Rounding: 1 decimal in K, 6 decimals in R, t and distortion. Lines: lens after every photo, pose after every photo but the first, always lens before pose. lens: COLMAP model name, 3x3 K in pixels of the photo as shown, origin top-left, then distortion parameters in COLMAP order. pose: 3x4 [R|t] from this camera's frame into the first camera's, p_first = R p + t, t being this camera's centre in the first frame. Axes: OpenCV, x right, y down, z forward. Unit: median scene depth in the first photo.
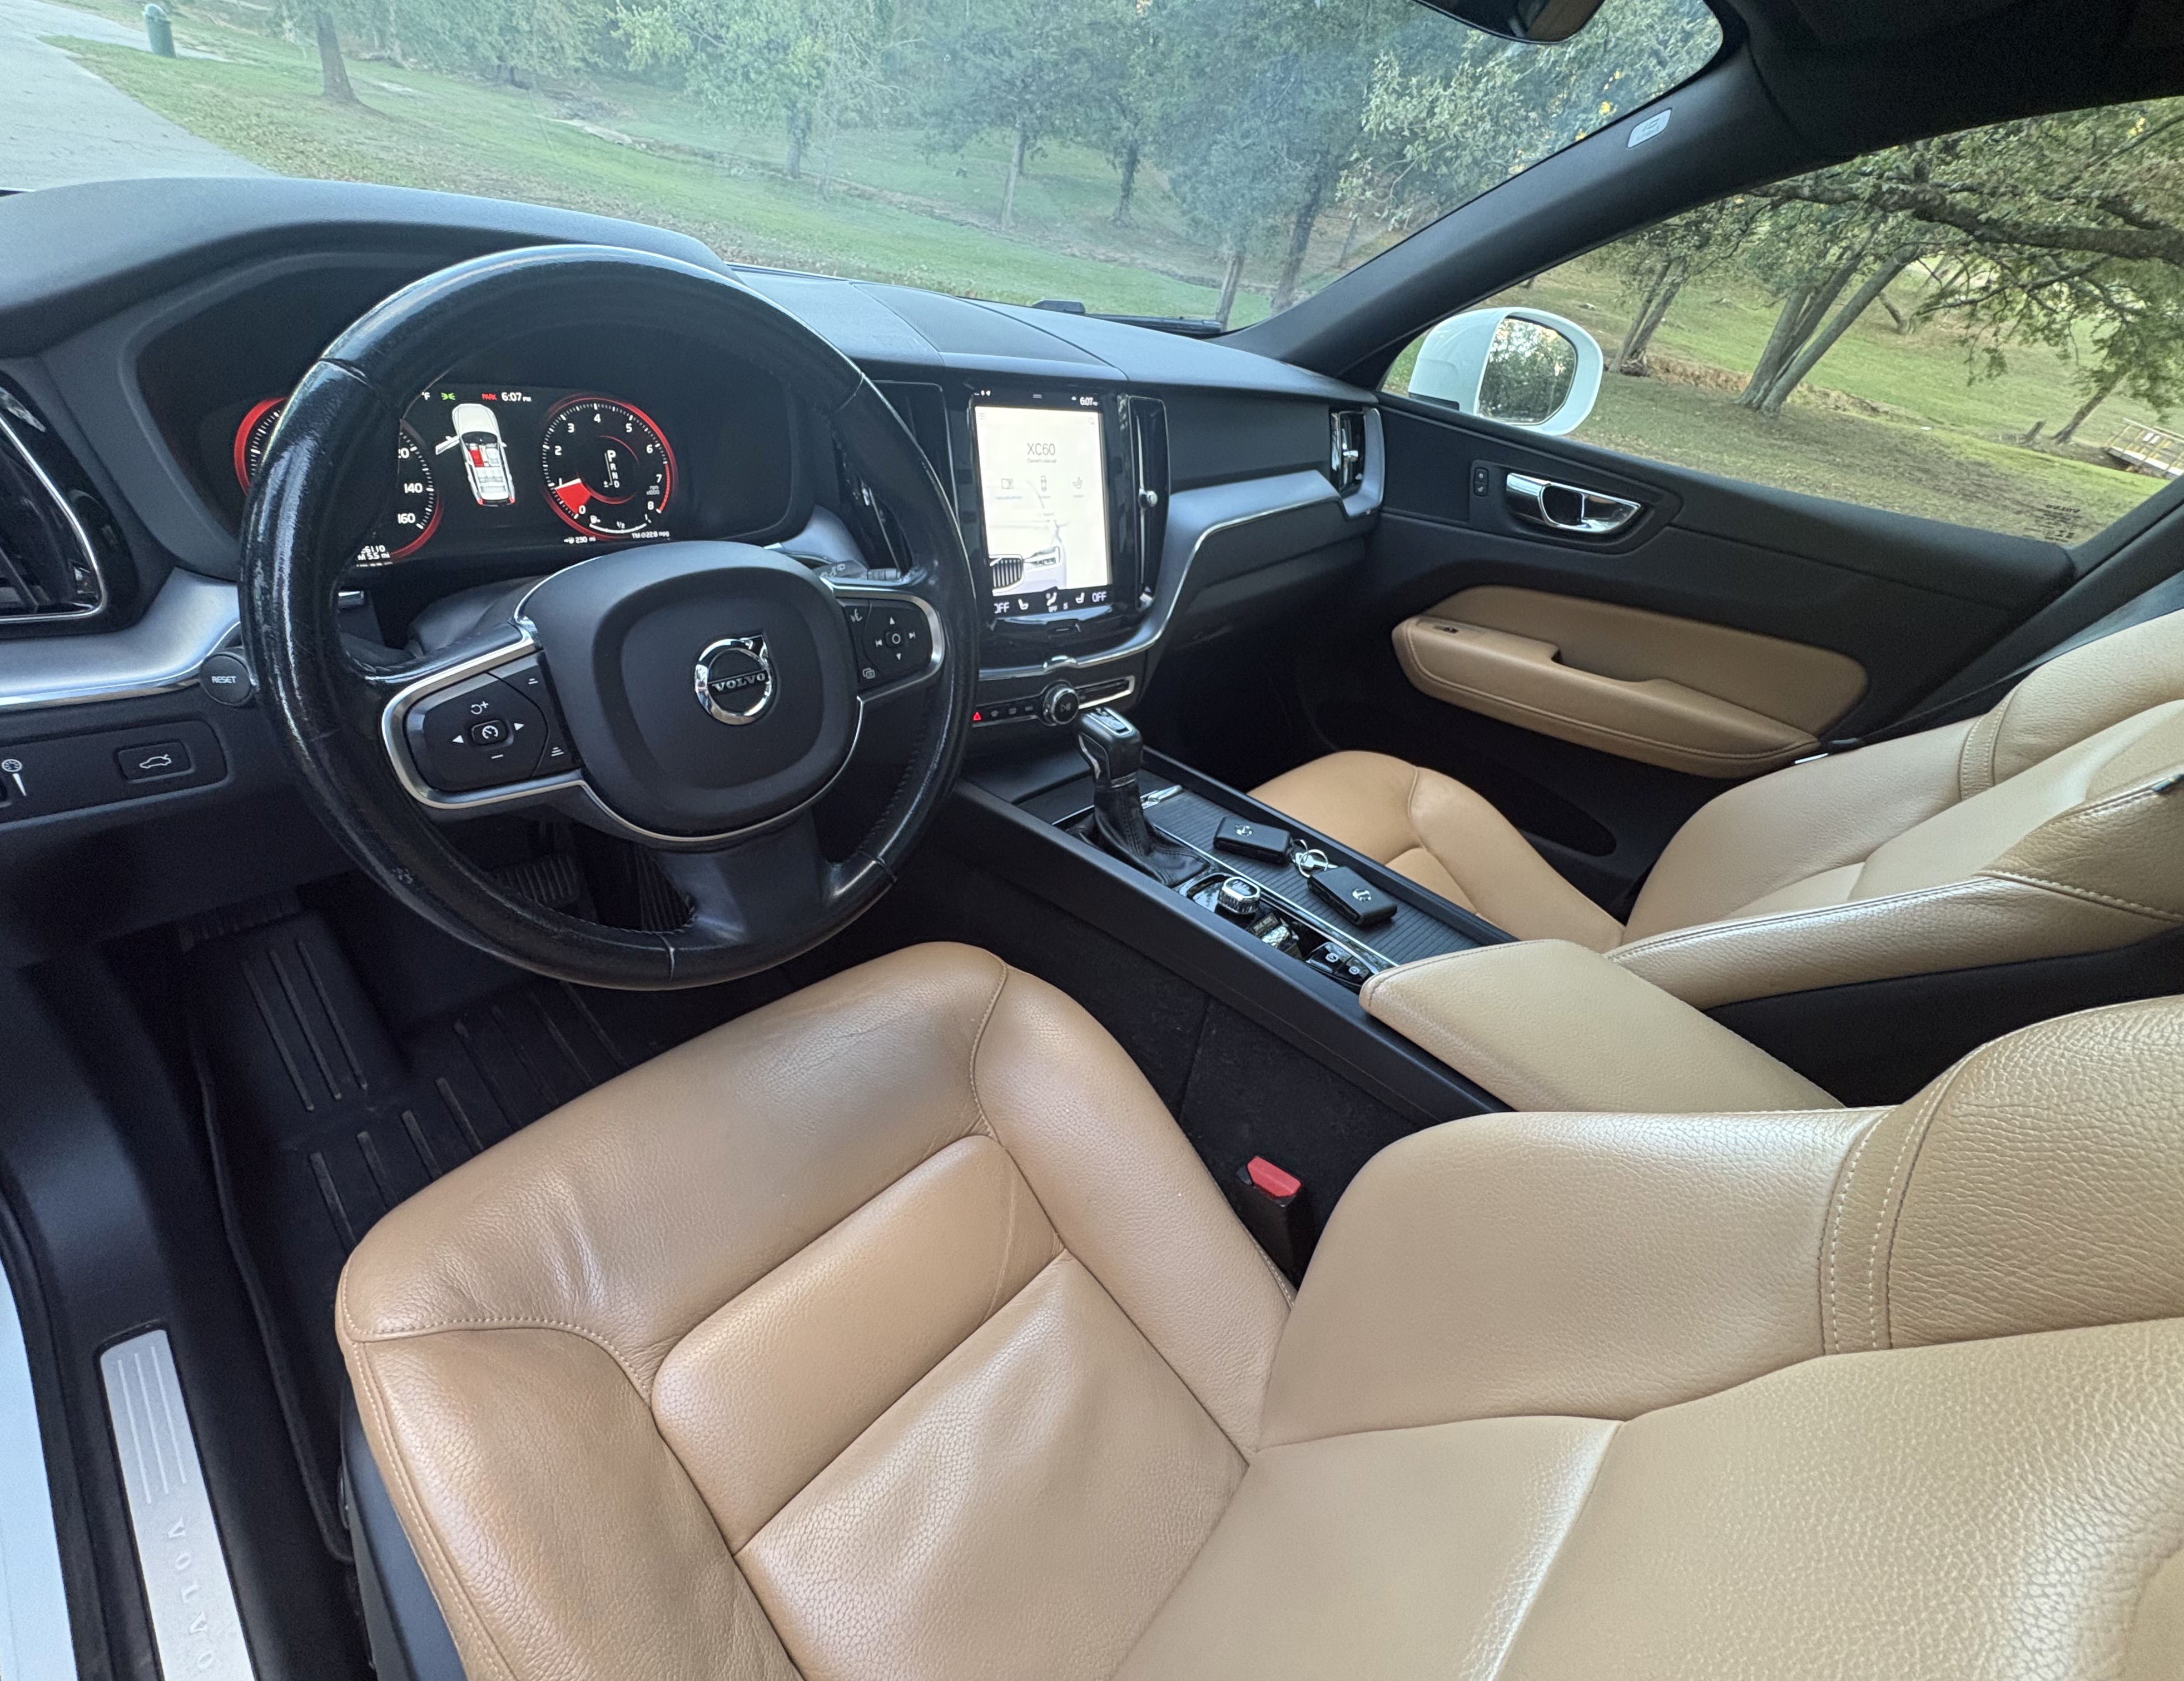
lens RADIAL K [[856.2, 0, 1072.6], [0, 856.2, 842.4], [0, 0, 1]] dist [0.000751, -0.000113]
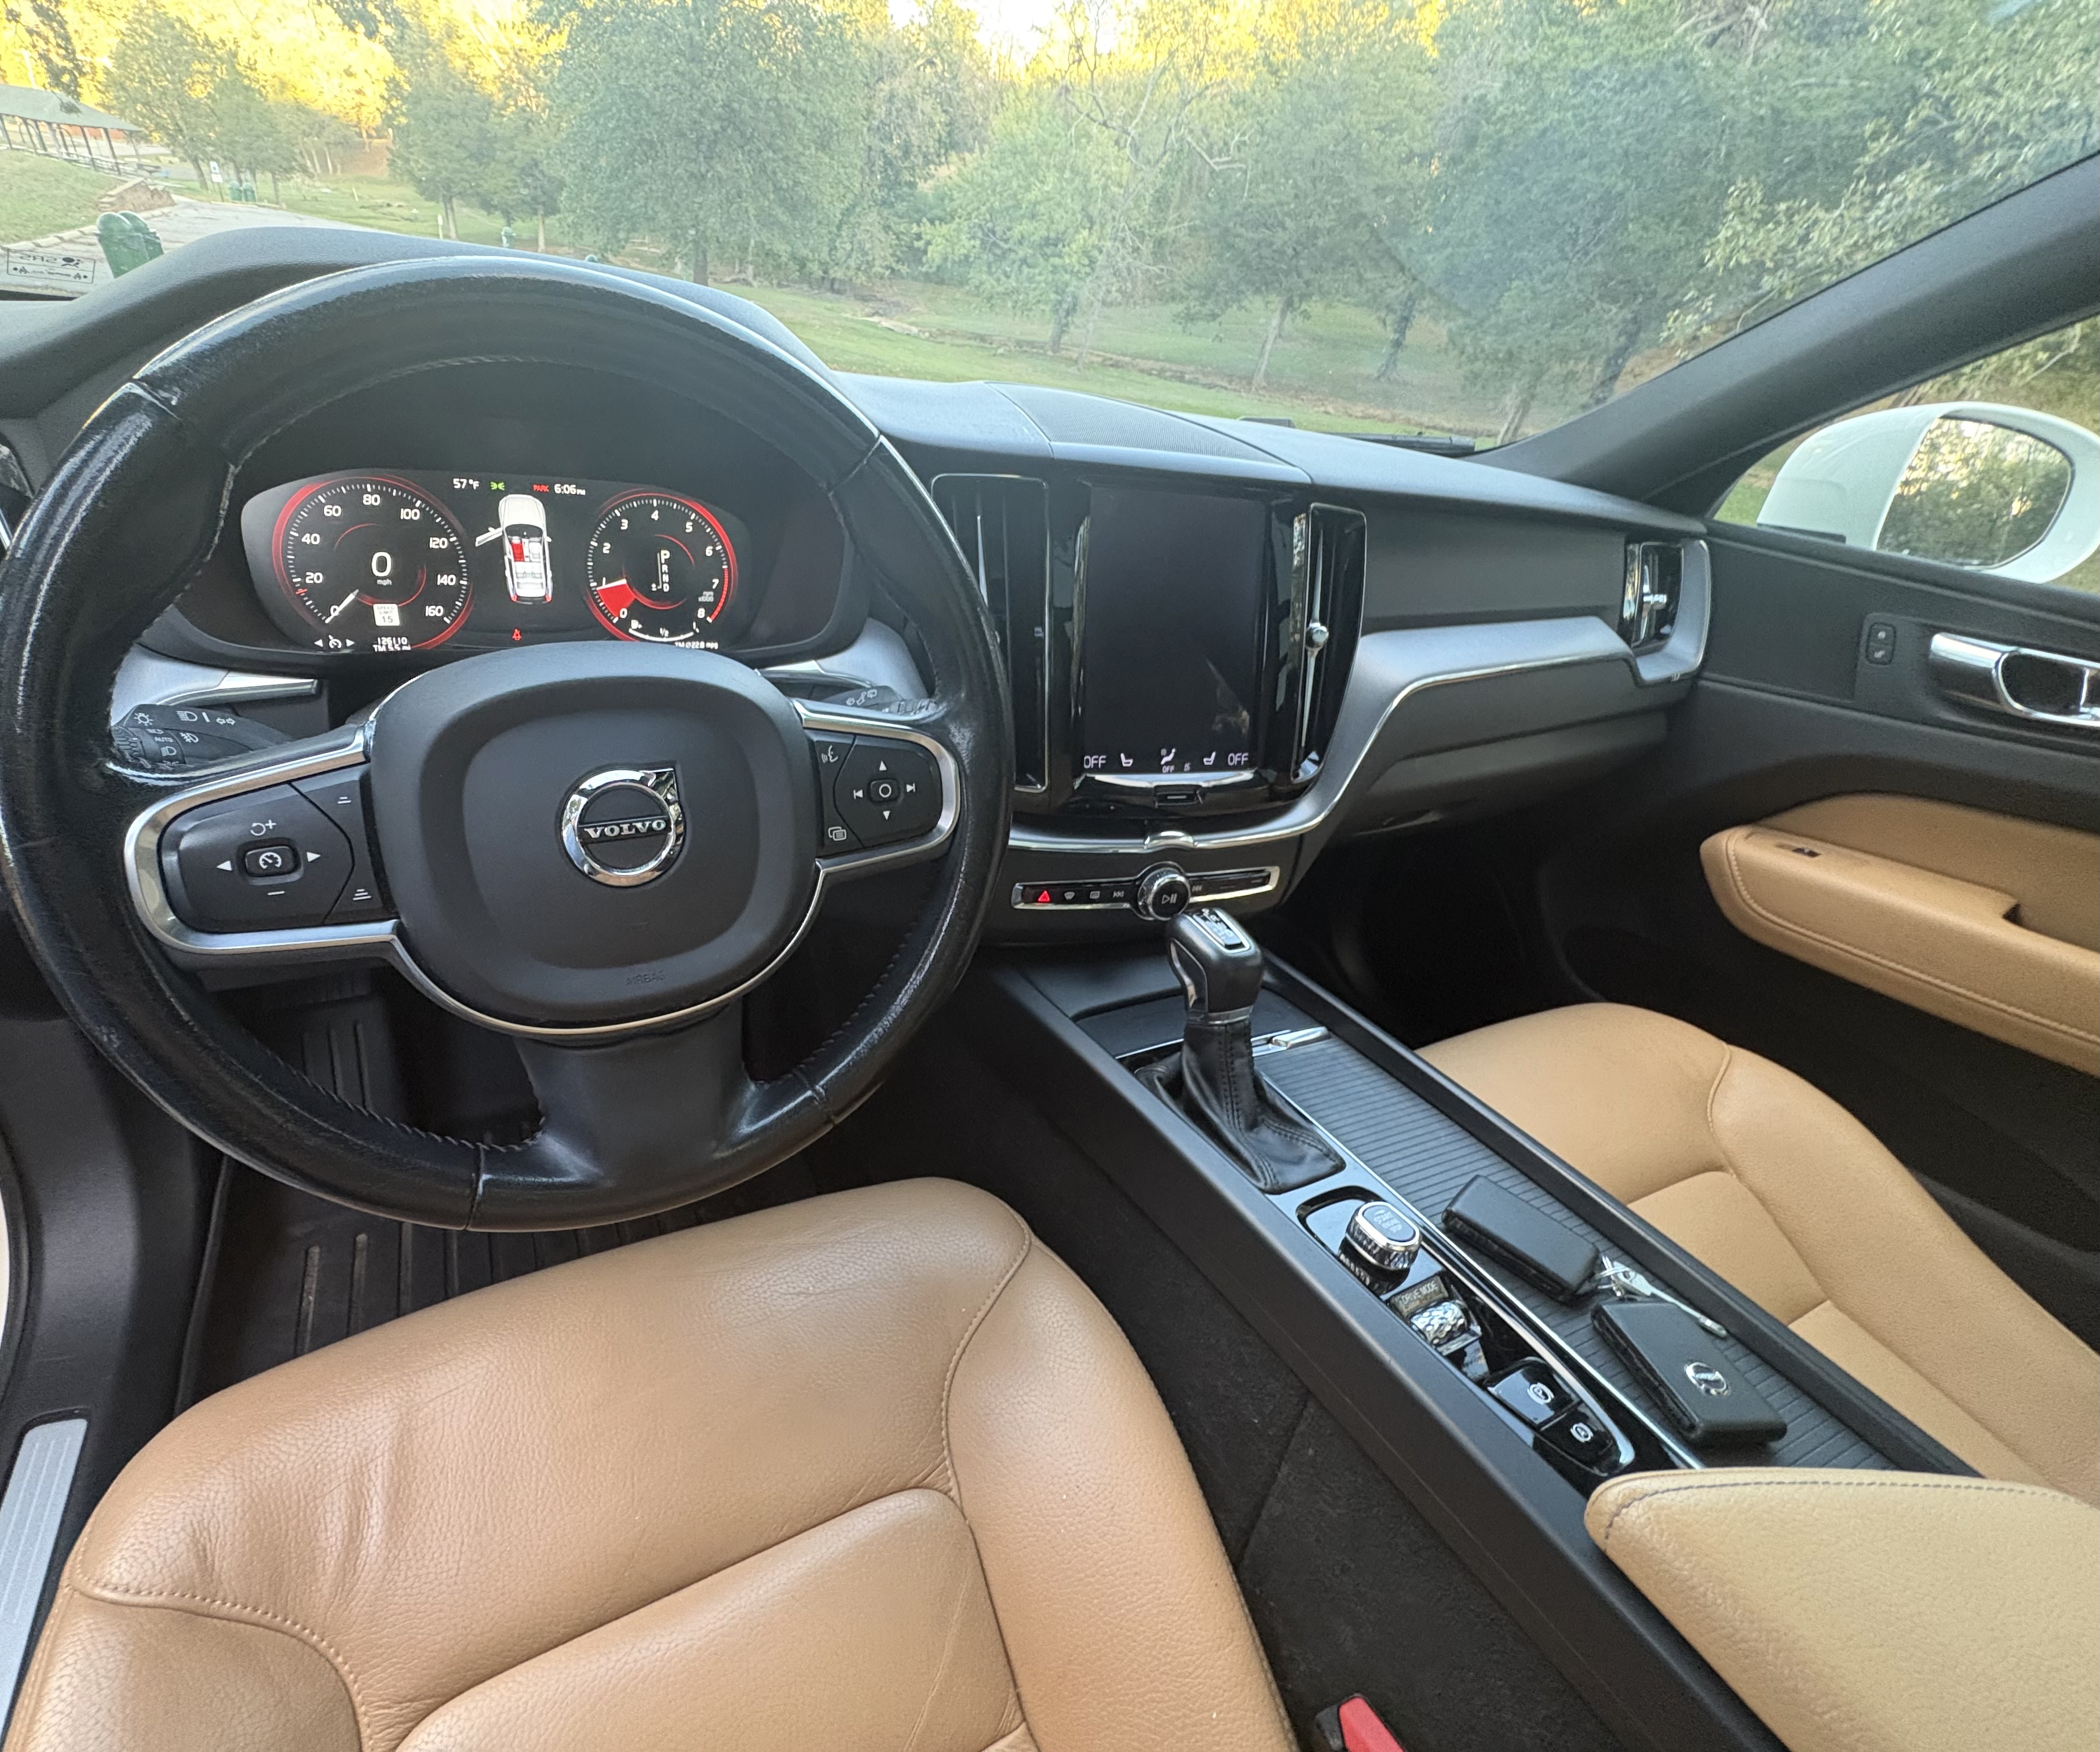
lens RADIAL K [[897.2, 0, 958.1], [0, 897.2, 881.7], [0, 0, 1]] dist [0.000698, 0.001595]
pose [[0.938601, 0.130743, -0.319273, 0.065511], [-0.170198, 0.980438, -0.098859, -0.063352], [0.300103, 0.147129, 0.942492, 0.205347]]
